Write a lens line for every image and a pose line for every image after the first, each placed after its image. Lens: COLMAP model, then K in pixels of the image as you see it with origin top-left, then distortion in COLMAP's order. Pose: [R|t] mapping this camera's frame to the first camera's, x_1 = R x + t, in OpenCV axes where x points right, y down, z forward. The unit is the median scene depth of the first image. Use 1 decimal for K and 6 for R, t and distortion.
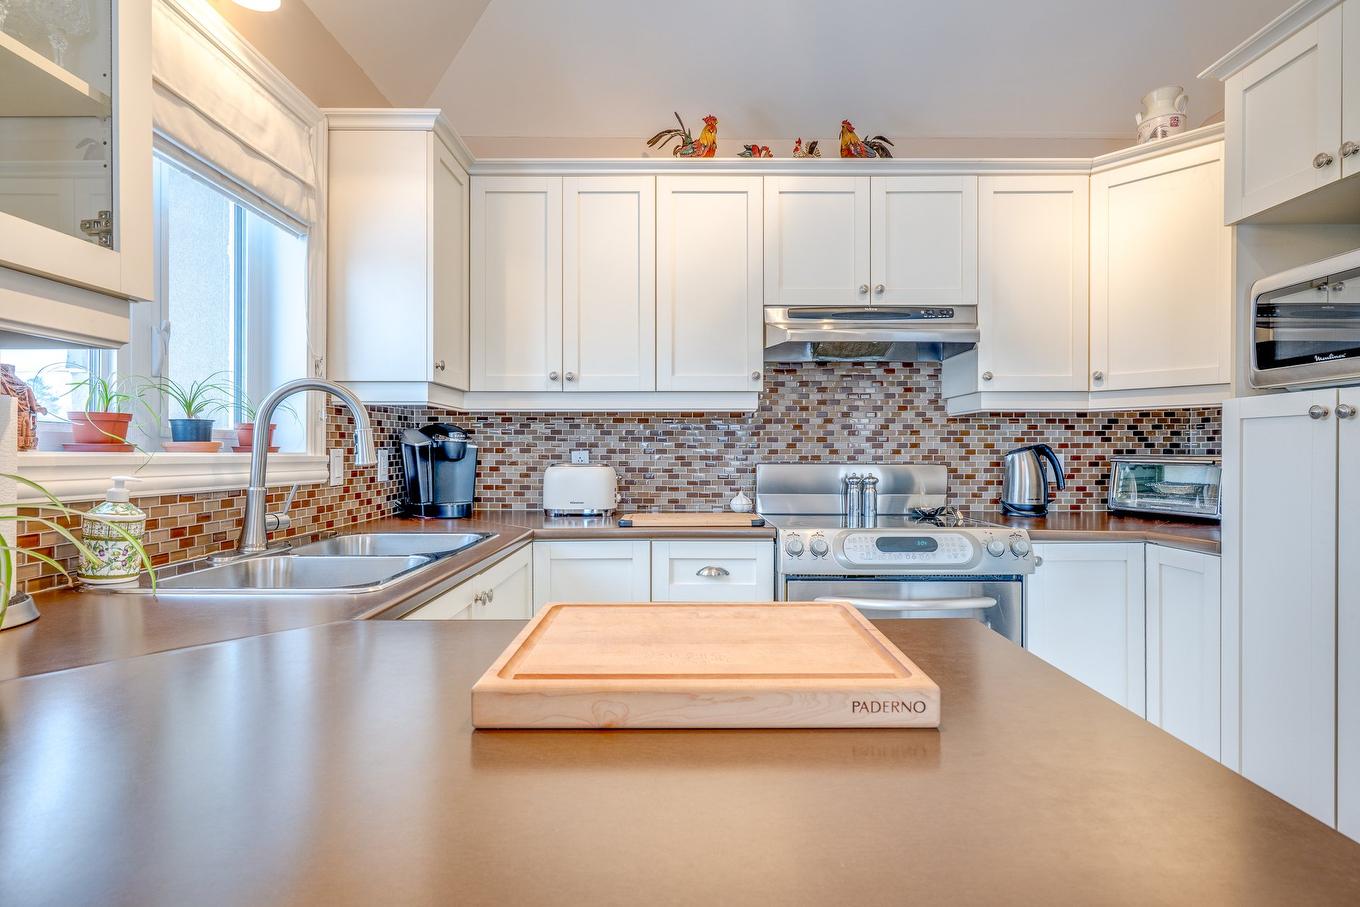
lens RADIAL K [[650.8, 0, 681.1], [0, 650.8, 455.8], [0, 0, 1]] dist [-0.003190, 0.003239]
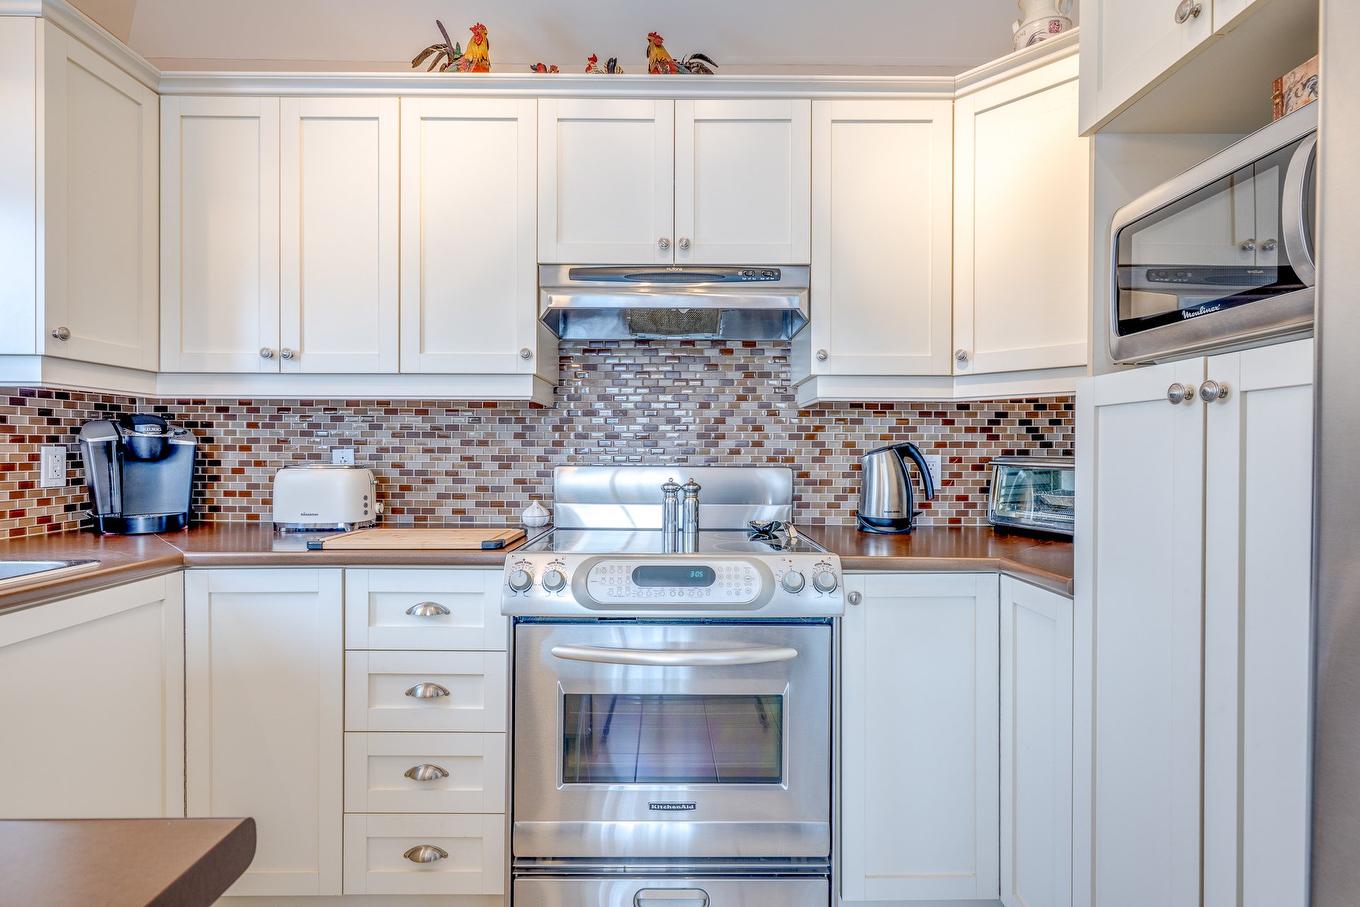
lens RADIAL K [[650.8, 0, 681.6], [0, 650.8, 456.0], [0, 0, 1]] dist [-0.003190, 0.003239]
pose [[0.999978, 0.003614, 0.005595, 0.290633], [-0.003622, 0.999992, 0.001429, -0.001723], [-0.005590, -0.001449, 0.999983, 0.212007]]
